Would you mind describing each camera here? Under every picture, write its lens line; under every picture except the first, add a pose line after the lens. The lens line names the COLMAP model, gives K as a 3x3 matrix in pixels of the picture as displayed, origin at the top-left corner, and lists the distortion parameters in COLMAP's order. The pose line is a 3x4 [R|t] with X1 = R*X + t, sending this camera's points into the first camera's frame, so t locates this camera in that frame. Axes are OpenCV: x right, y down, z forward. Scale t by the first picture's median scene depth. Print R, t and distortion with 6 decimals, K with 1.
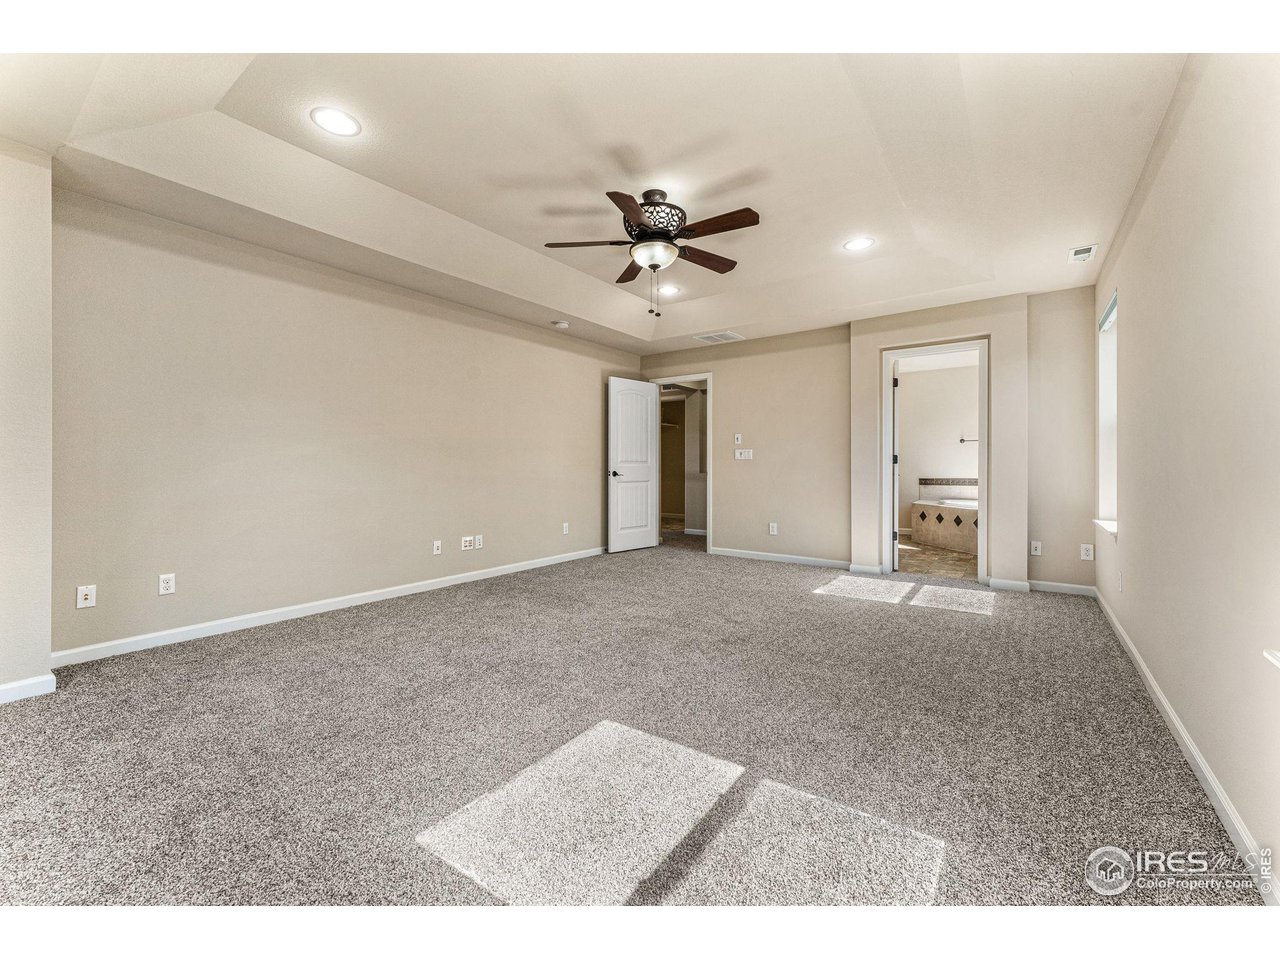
lens RADIAL K [[518.0, 0, 643.8], [0, 518.0, 473.5], [0, 0, 1]] dist [0.008745, 0.000266]
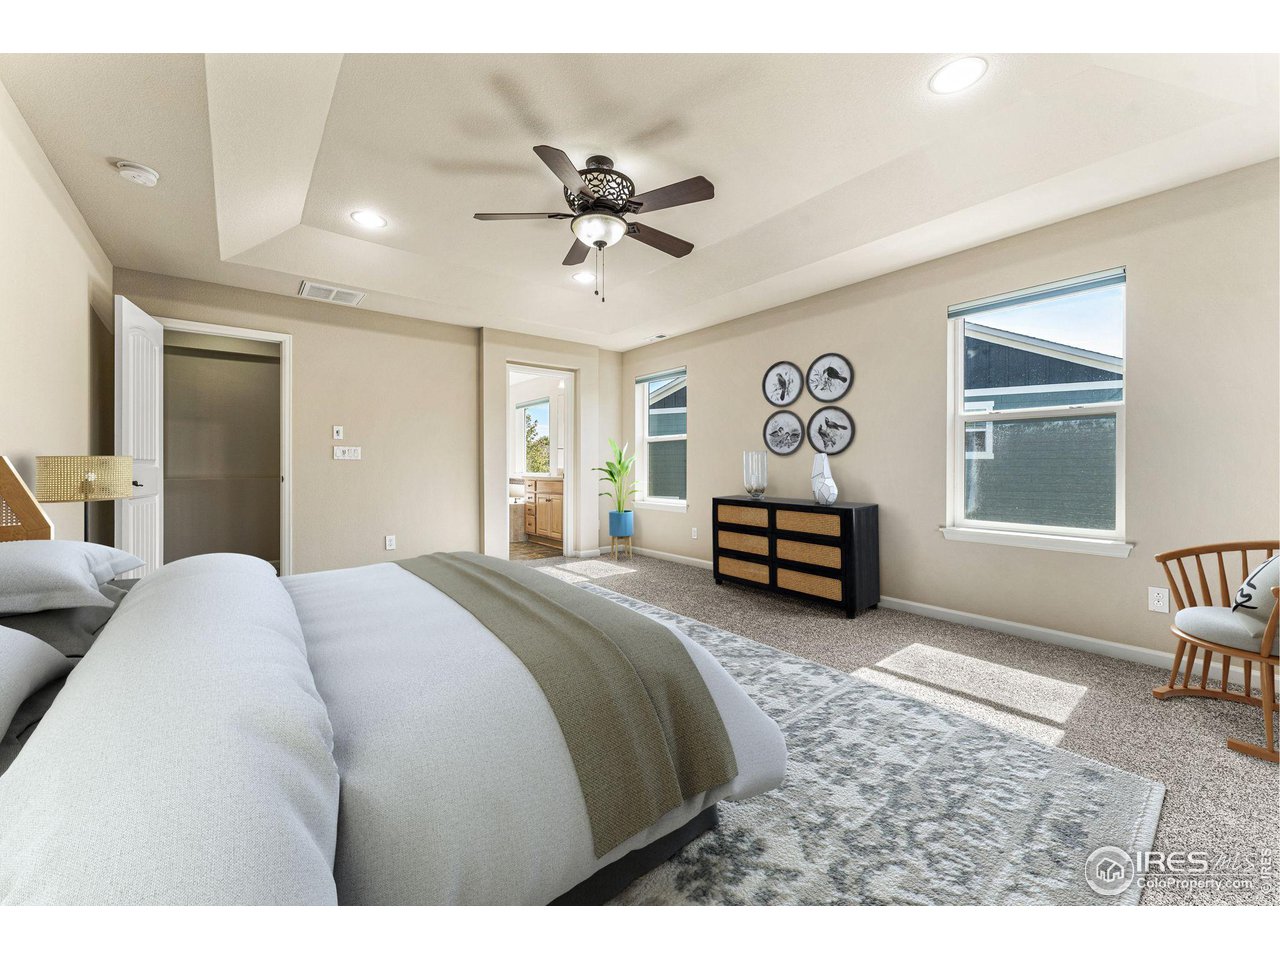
lens RADIAL K [[518.0, 0, 643.8], [0, 518.0, 473.5], [0, 0, 1]] dist [0.008745, 0.000266]
pose [[0.280343, -0.008276, 0.959864, -0.480108], [0.014535, 0.999885, 0.004376, -0.003453], [-0.959790, 0.012725, 0.280431, 0.398247]]
